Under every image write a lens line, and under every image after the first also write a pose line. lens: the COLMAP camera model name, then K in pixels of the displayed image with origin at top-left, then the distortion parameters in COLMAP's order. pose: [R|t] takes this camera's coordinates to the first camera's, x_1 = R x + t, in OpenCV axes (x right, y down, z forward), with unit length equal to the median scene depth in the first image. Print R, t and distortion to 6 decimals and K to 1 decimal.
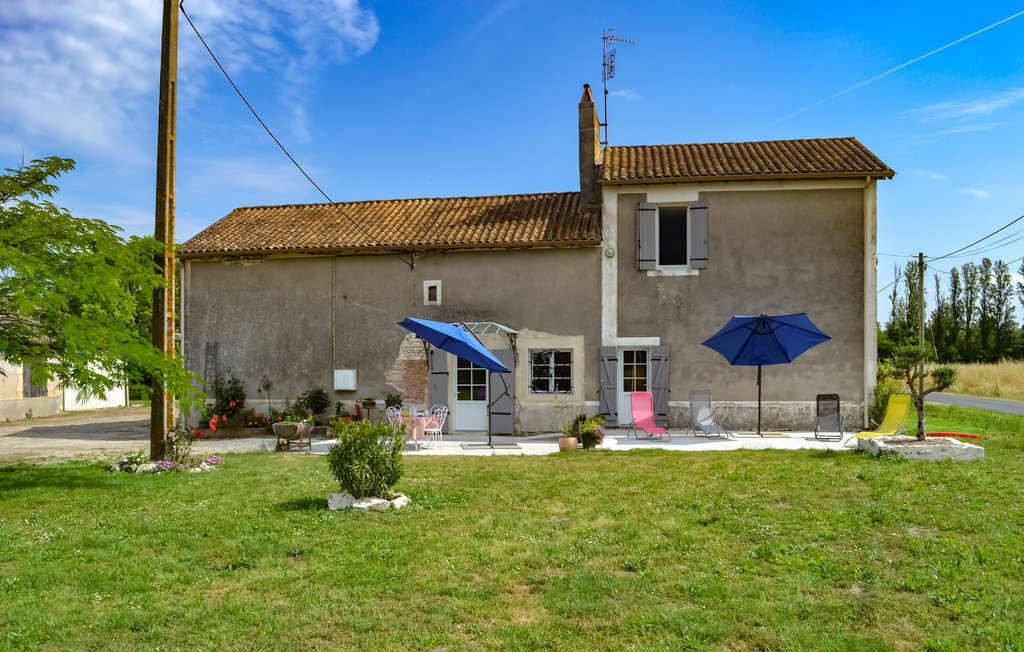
lens RADIAL K [[881.9, 0, 510.4], [0, 881.9, 371.8], [0, 0, 1]] dist [-0.055057, -0.001042]
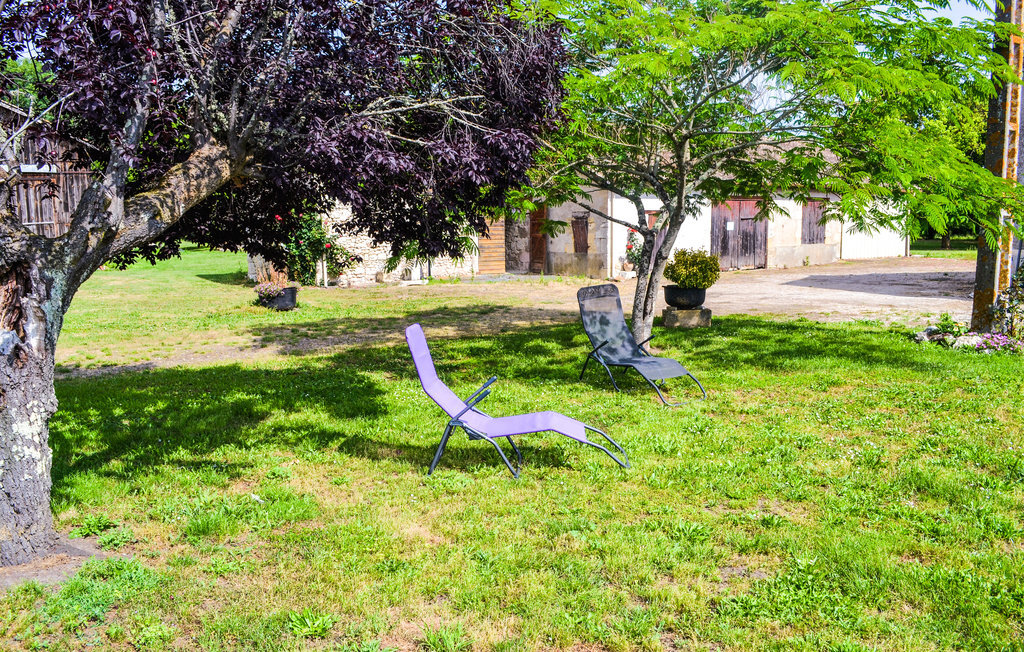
lens RADIAL K [[816.0, 0, 512.0], [0, 816.0, 326.0], [0, 0, 1]] dist [-0.045912, 0.002663]
pose [[0.664428, 0.092156, -0.741649, -0.166842], [0.001376, 0.992216, 0.124524, 0.012673], [0.747351, -0.083757, 0.659129, 0.265808]]
